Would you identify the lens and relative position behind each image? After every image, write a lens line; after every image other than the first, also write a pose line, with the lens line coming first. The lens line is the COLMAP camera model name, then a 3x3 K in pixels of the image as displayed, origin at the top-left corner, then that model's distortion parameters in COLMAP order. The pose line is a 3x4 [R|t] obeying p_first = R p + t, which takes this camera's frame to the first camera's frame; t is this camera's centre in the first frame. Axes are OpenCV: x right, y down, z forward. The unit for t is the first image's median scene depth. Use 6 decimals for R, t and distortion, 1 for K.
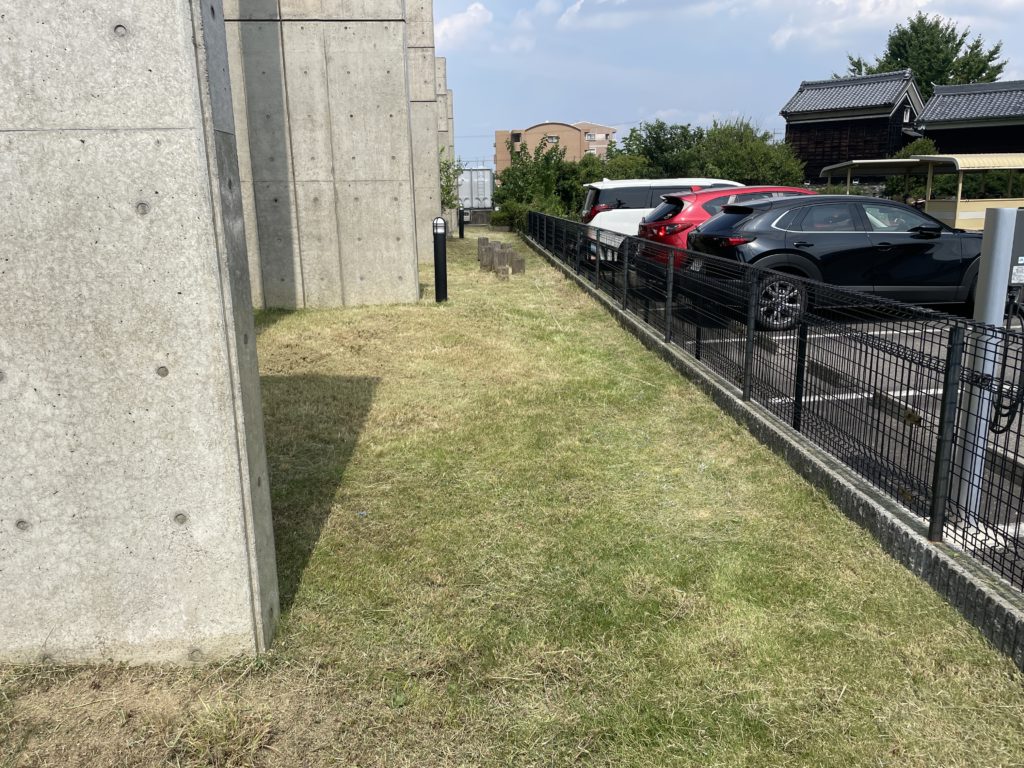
lens RADIAL K [[787.6, 0, 518.8], [0, 787.6, 383.1], [0, 0, 1]] dist [0.065771, -0.091099]
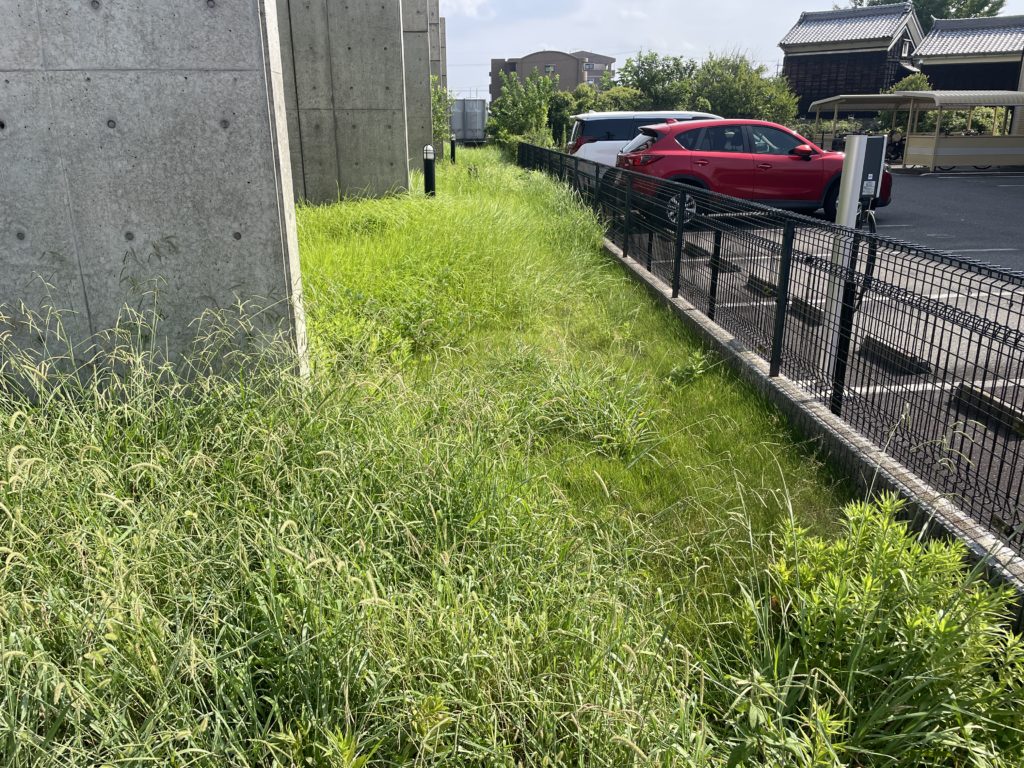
lens RADIAL K [[787.6, 0, 507.3], [0, 787.6, 385.7], [0, 0, 1]] dist [0.065771, -0.091099]
pose [[0.999894, 0.013685, -0.004874, 0.018055], [-0.013242, 0.996575, 0.081623, 0.033645], [0.005974, -0.081550, 0.996651, -0.125874]]
